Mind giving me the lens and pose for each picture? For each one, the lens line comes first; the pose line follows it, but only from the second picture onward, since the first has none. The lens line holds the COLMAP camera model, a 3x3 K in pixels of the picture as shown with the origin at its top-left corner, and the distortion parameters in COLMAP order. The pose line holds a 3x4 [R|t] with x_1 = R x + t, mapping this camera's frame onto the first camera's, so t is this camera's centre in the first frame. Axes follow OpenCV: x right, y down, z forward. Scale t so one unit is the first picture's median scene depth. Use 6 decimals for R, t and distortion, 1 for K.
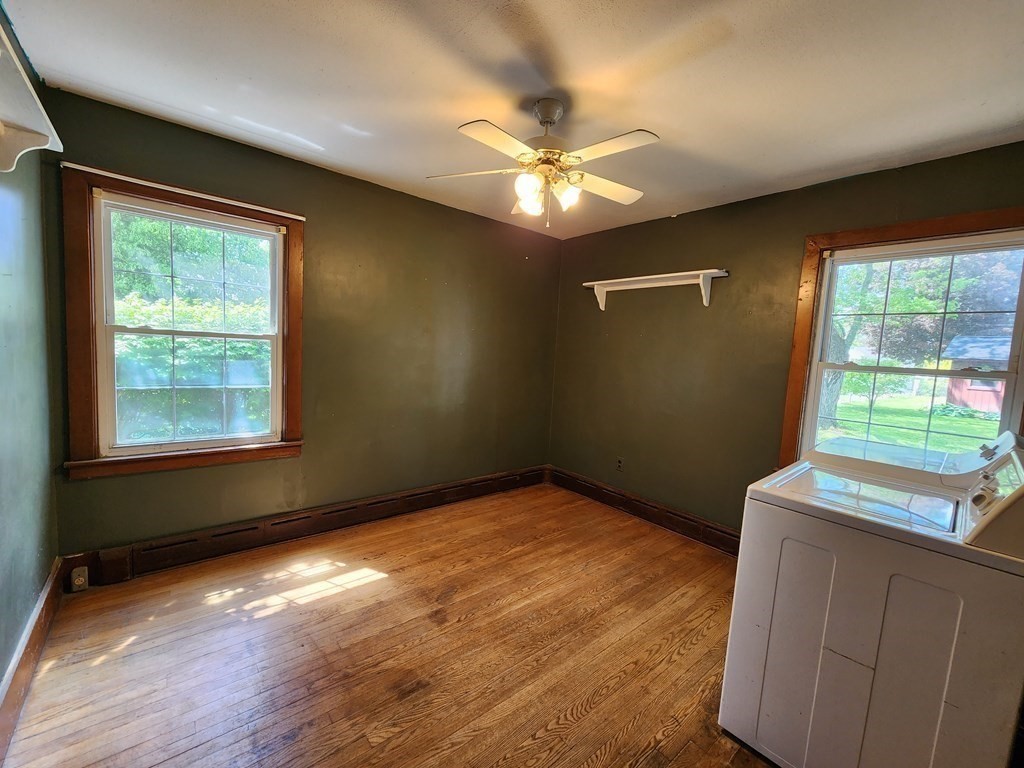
lens RADIAL K [[421.2, 0, 510.9], [0, 421.2, 383.7], [0, 0, 1]] dist [0.001774, -0.000817]
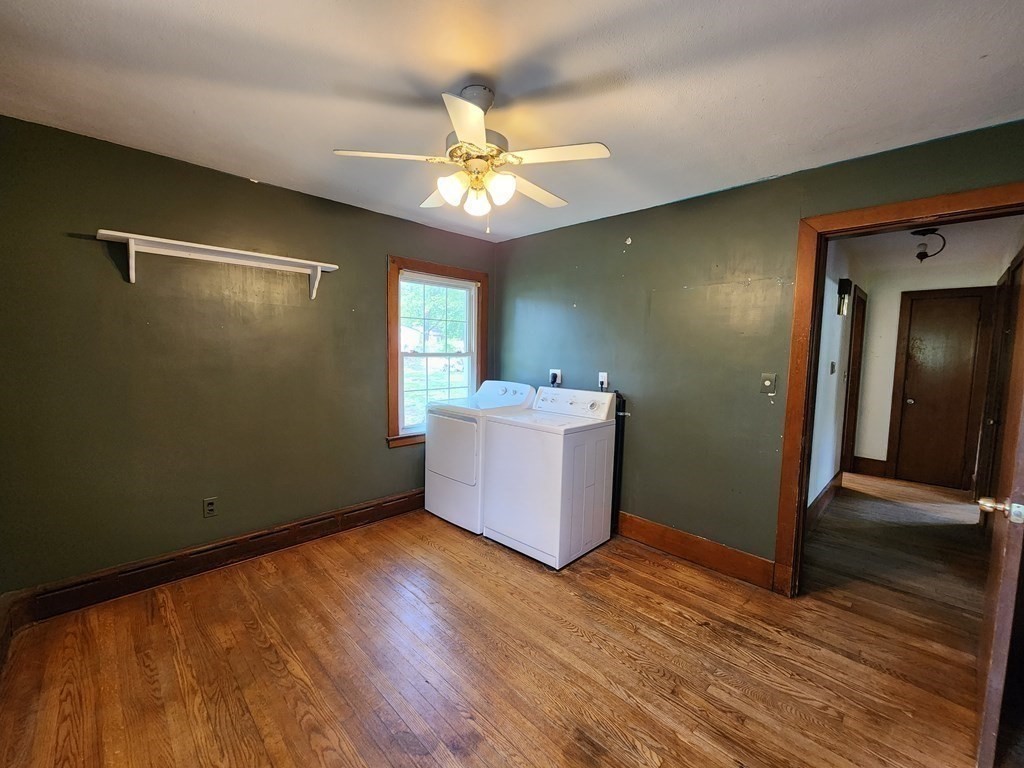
lens RADIAL K [[421.2, 0, 510.9], [0, 421.2, 383.7], [0, 0, 1]] dist [0.001774, -0.000817]
pose [[-0.086388, -0.139498, 0.986447, -0.734837], [0.063049, 0.987398, 0.145154, -0.139544], [-0.994265, 0.074734, -0.076504, 0.854223]]
